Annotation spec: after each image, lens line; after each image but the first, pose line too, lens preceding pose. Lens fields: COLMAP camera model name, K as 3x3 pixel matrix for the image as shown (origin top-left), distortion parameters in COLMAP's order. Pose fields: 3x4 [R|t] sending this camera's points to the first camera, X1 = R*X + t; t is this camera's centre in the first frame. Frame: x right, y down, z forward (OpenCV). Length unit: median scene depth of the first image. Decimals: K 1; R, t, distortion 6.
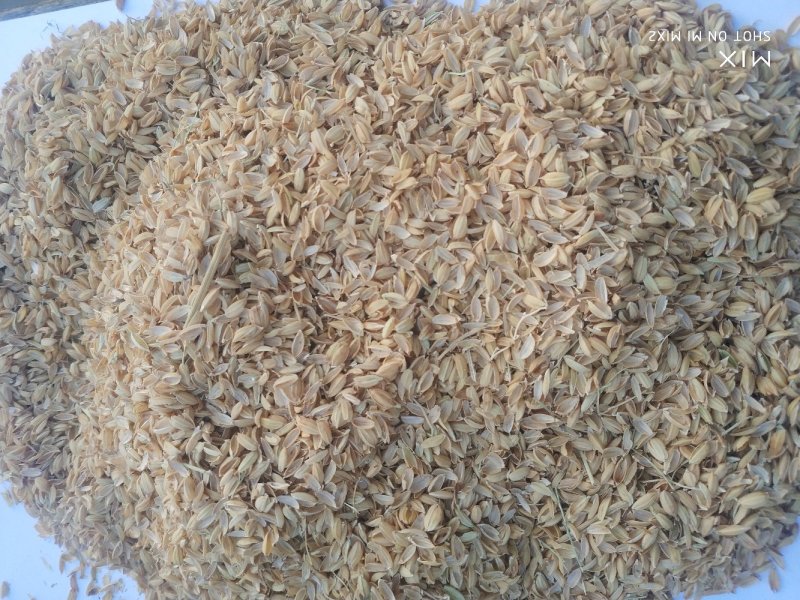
lens RADIAL K [[673.2, 0, 398.7], [0, 673.2, 285.2], [0, 0, 1]] dist [0.126161, -0.485665]
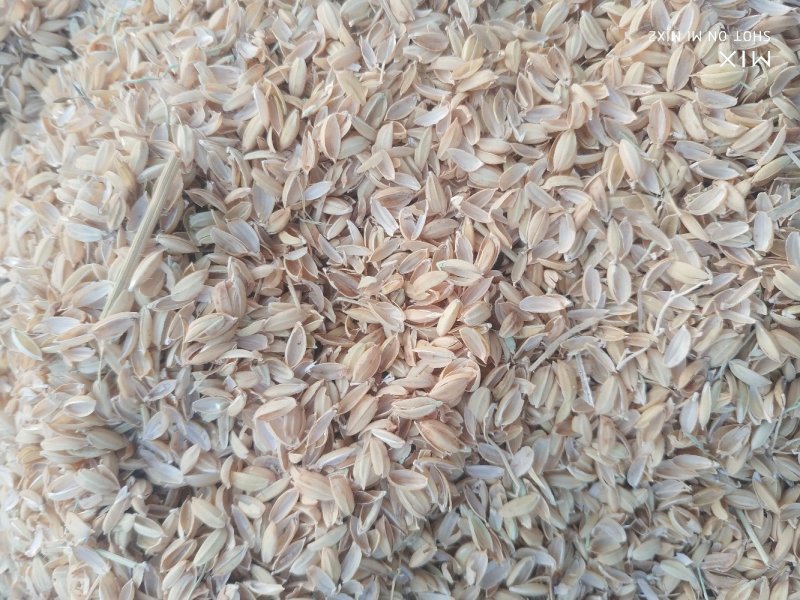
lens RADIAL K [[691.3, 0, 400.5], [0, 691.3, 280.1], [0, 0, 1]] dist [-0.063109, -0.009017]
pose [[0.996594, 0.002149, 0.082441, -0.106358], [0.001469, 0.999039, -0.043804, 0.055344], [-0.082456, 0.043776, 0.995633, 0.387681]]
